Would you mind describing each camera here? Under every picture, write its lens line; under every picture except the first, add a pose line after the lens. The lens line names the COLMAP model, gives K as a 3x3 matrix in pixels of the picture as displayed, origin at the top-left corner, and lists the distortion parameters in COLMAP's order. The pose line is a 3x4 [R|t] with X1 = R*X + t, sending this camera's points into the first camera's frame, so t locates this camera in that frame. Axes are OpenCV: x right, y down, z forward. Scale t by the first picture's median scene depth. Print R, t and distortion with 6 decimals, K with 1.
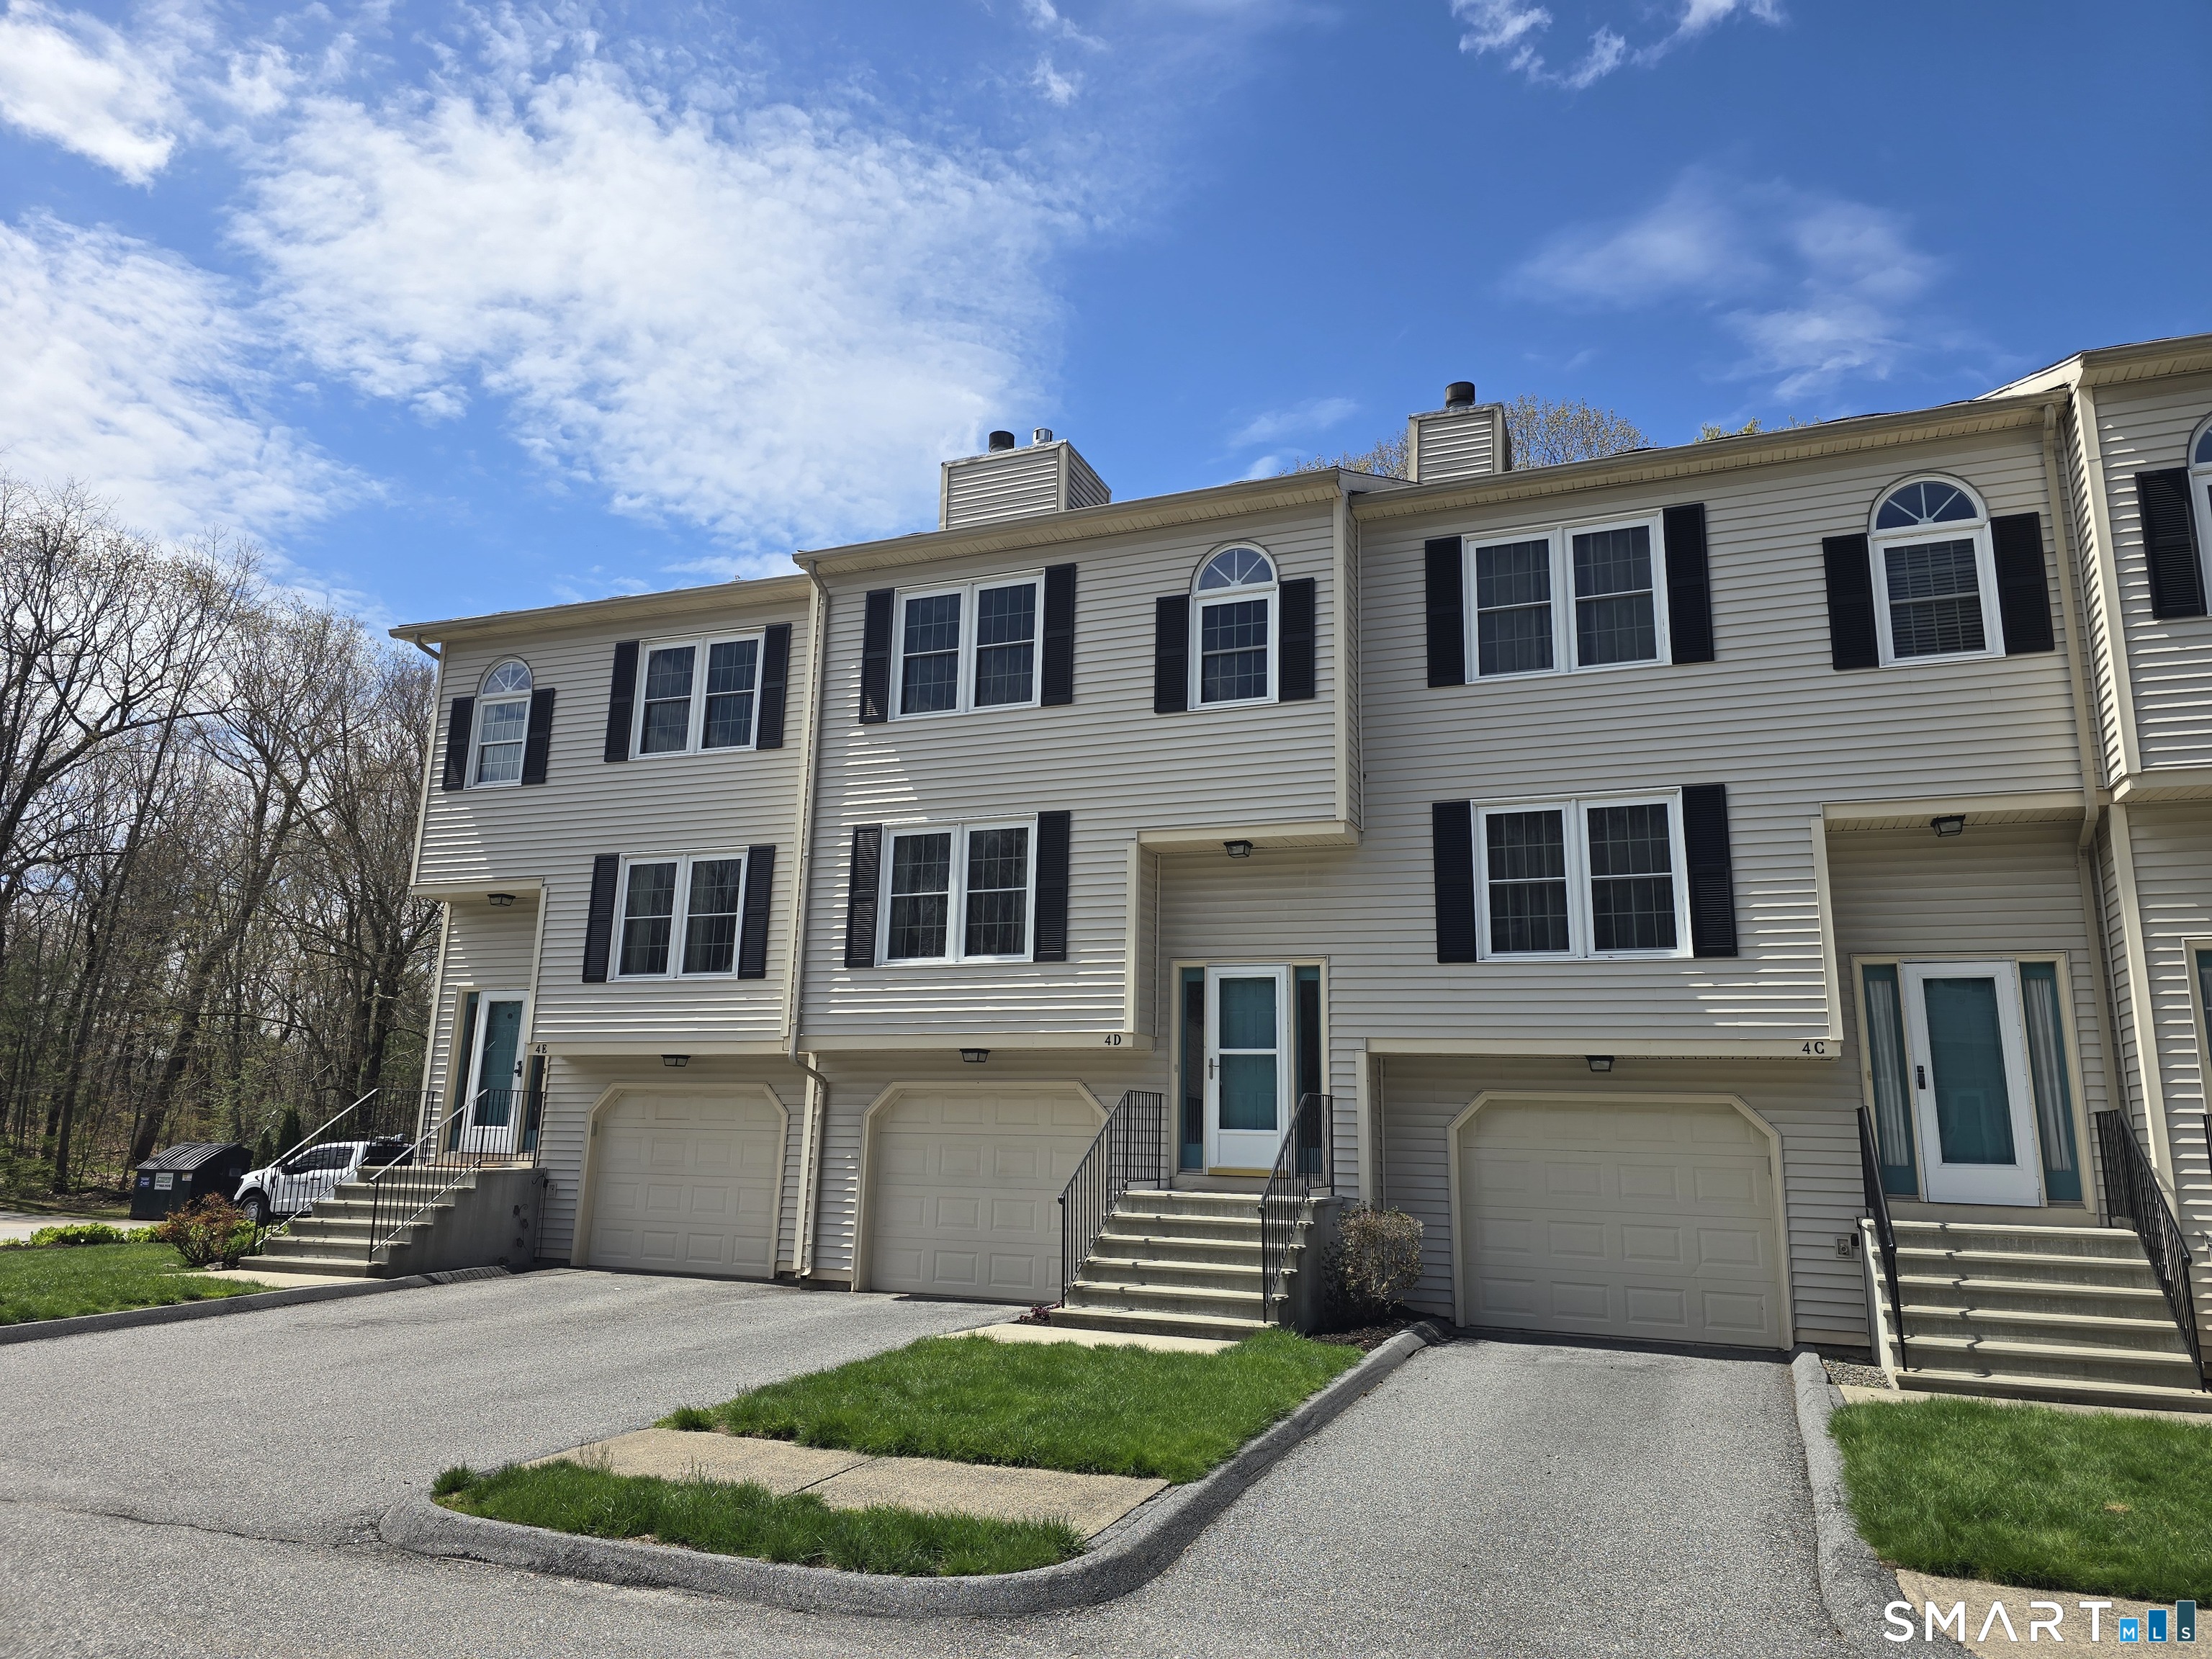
lens RADIAL K [[1509.2, 0, 1101.9], [0, 1509.2, 764.5], [0, 0, 1]] dist [0.106763, -0.110564]
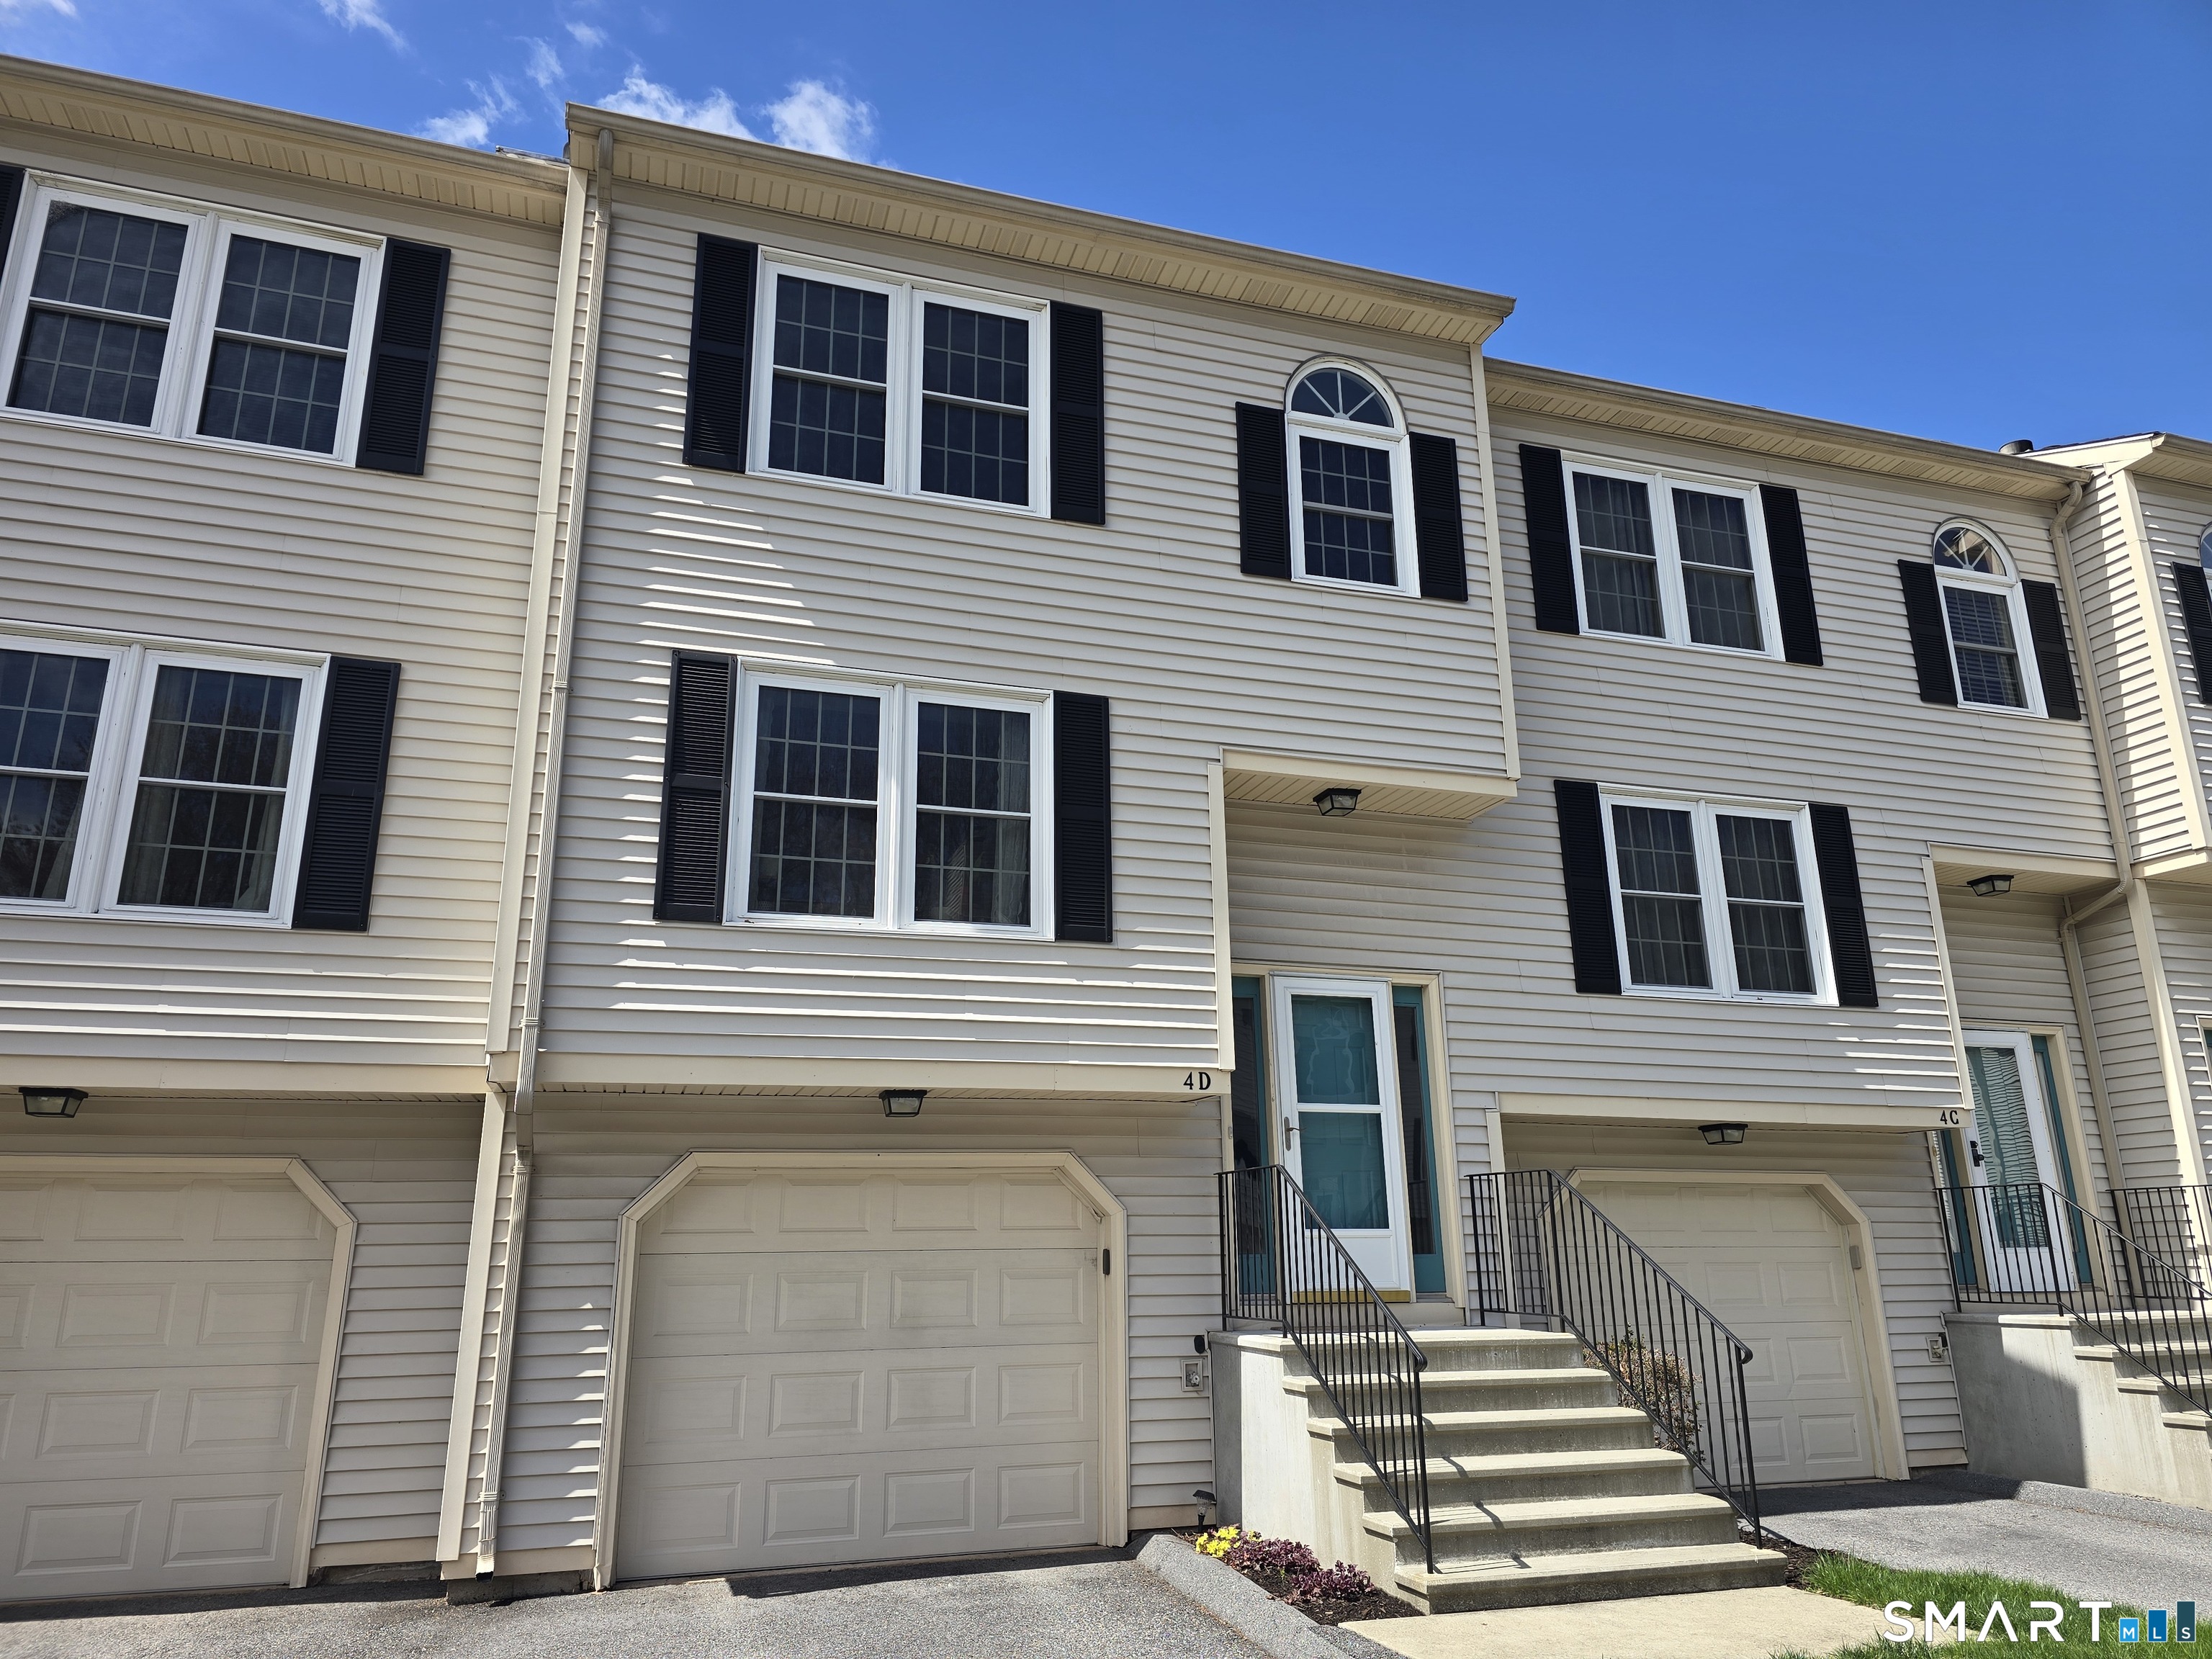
lens RADIAL K [[1480.7, 0, 1101.4], [0, 1480.7, 814.6], [0, 0, 1]] dist [0.067751, -0.060802]
pose [[0.756810, 0.157739, 0.634316, -0.404112], [-0.130502, 0.987370, -0.089831, 0.135300], [-0.640475, -0.014795, 0.767837, 0.576744]]
